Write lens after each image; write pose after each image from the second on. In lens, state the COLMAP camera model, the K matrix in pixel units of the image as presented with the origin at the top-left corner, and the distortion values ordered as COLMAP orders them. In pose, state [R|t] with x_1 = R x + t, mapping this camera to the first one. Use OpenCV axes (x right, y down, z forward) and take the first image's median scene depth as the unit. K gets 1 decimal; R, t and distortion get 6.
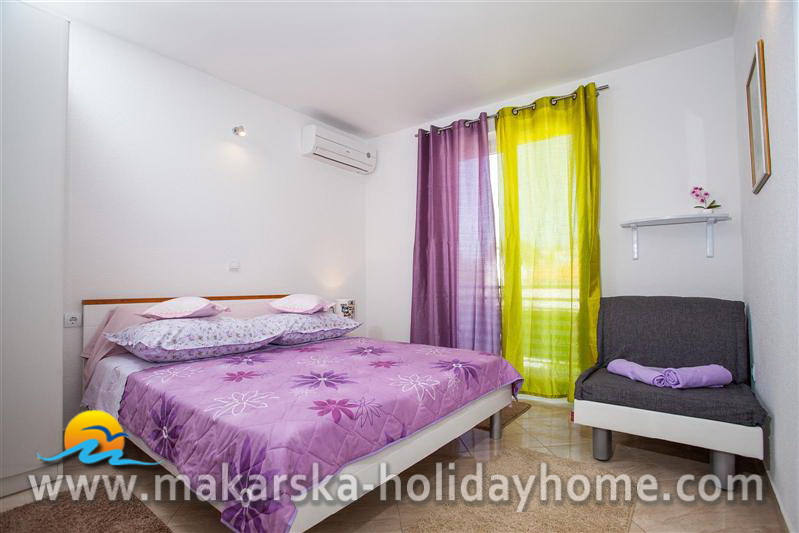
lens RADIAL K [[386.3, 0, 396.6], [0, 386.3, 276.1], [0, 0, 1]] dist [-0.052860, 0.000469]
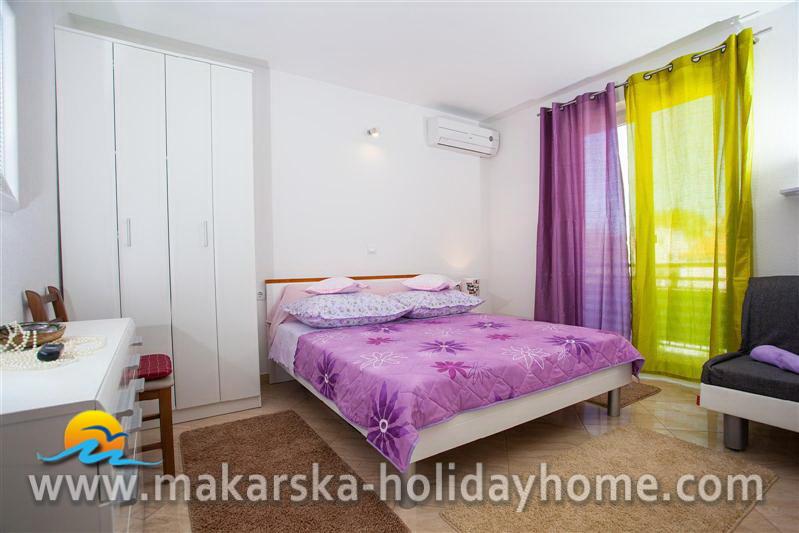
lens RADIAL K [[386.3, 0, 396.6], [0, 386.3, 276.1], [0, 0, 1]] dist [-0.052860, 0.000469]
pose [[0.943233, -0.001427, -0.332129, 0.043744], [0.020348, 0.998361, 0.053499, -0.010392], [0.331508, -0.057220, 0.941716, -0.108859]]
